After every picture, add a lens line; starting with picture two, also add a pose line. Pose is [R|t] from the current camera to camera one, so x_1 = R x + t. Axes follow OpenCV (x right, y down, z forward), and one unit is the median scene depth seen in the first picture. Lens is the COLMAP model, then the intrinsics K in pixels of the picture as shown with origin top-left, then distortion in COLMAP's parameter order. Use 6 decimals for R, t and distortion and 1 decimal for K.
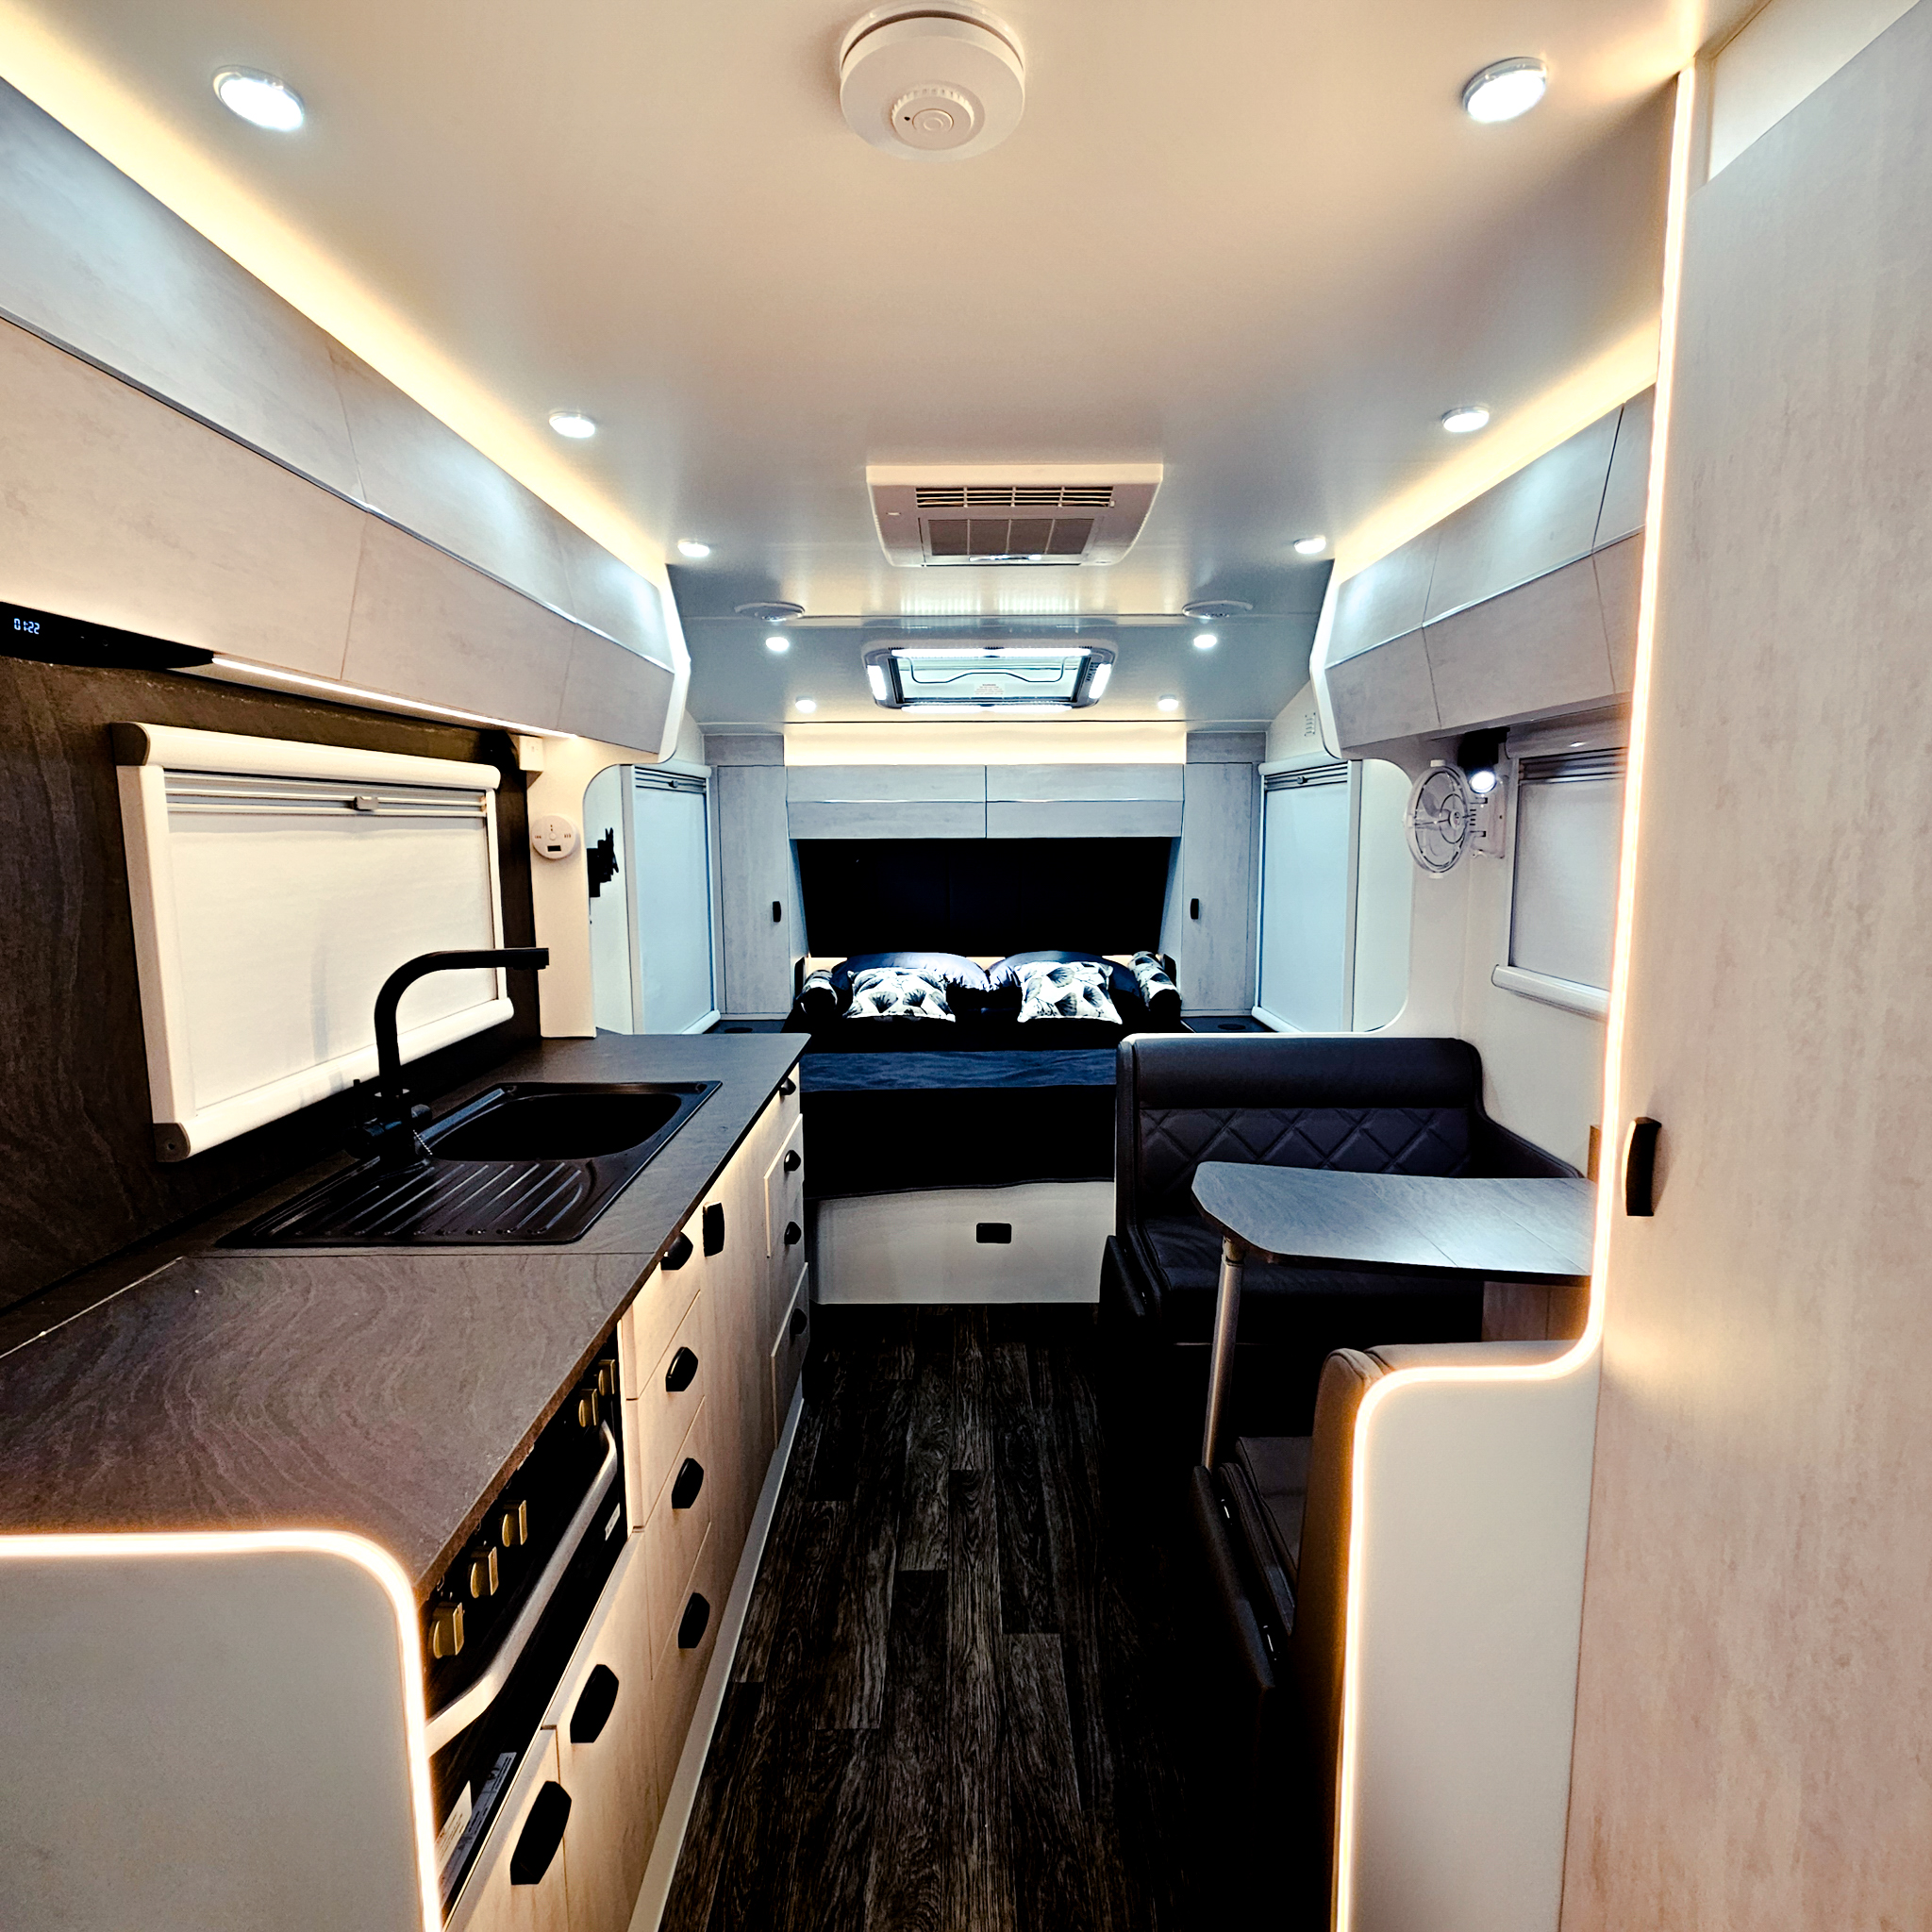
lens RADIAL K [[1033.2, 0, 954.9], [0, 1033.2, 955.5], [0, 0, 1]] dist [-0.002603, -0.004152]
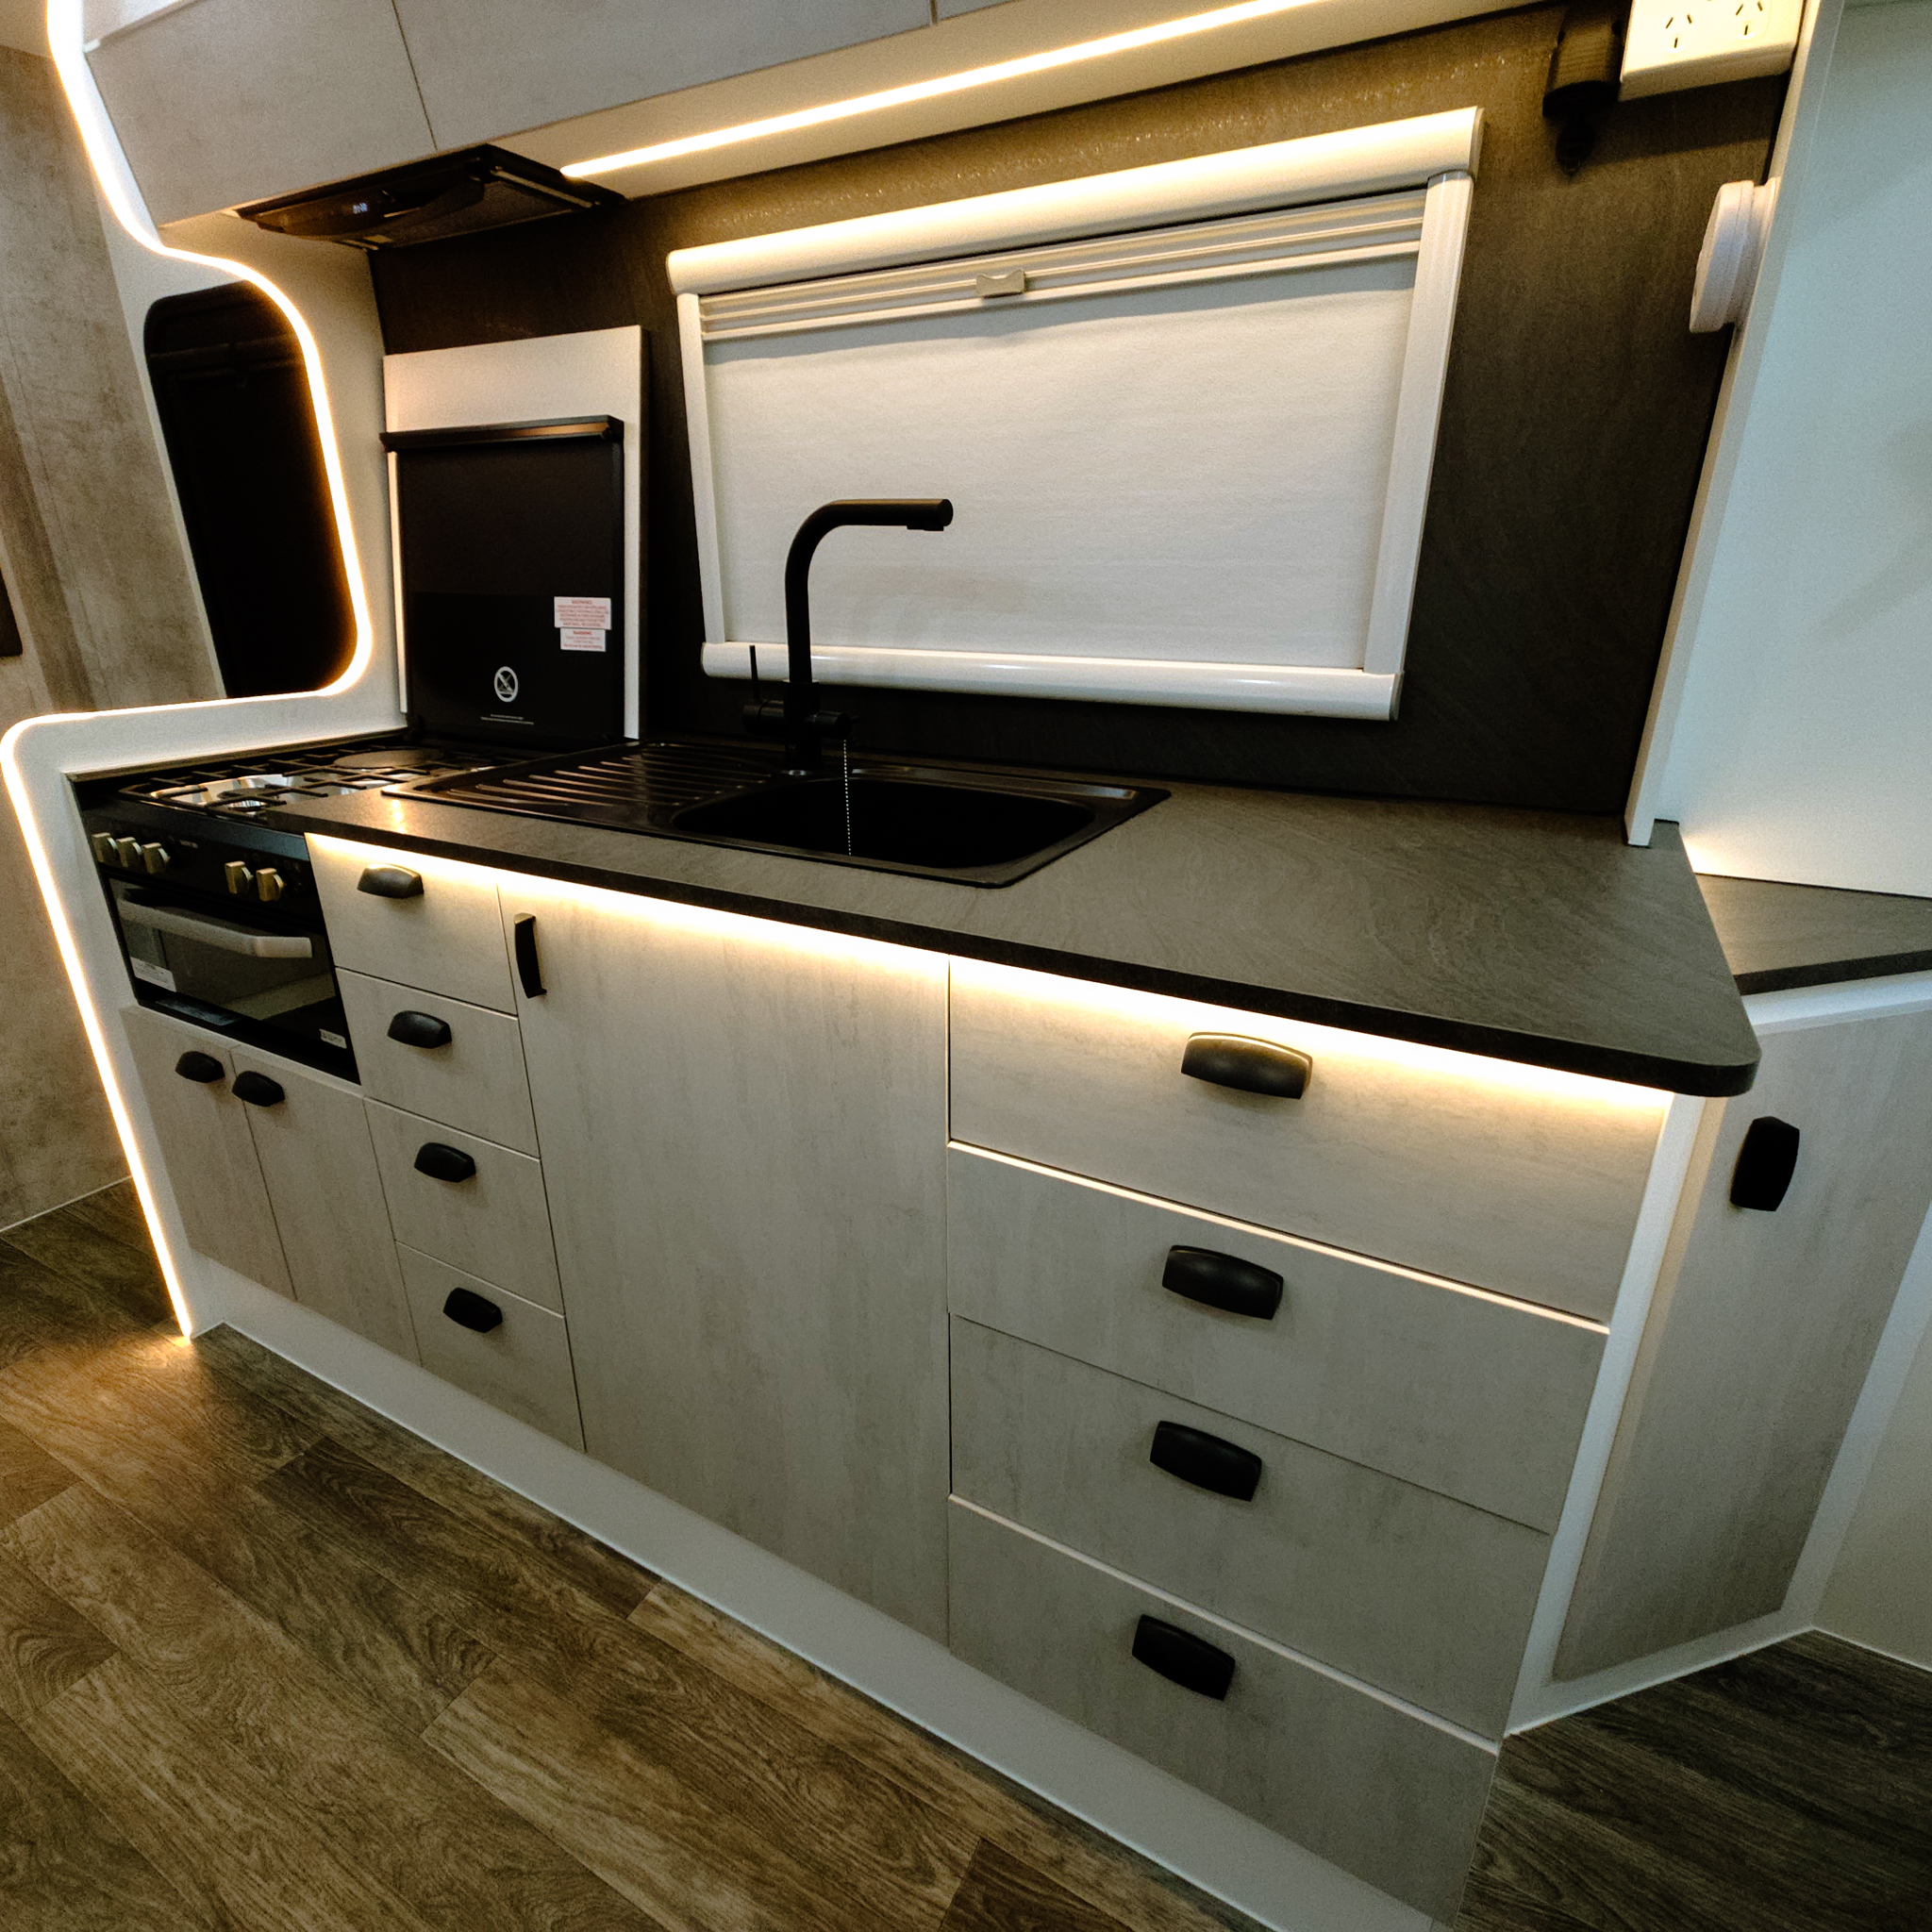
lens RADIAL K [[1033.2, 0, 976.5], [0, 1033.2, 955.9], [0, 0, 1]] dist [-0.002603, -0.004152]
pose [[-0.462259, 0.315562, -0.828696, 0.145419], [-0.110933, 0.906616, 0.407114, -0.018522], [0.879779, 0.280122, -0.384085, 1.365210]]
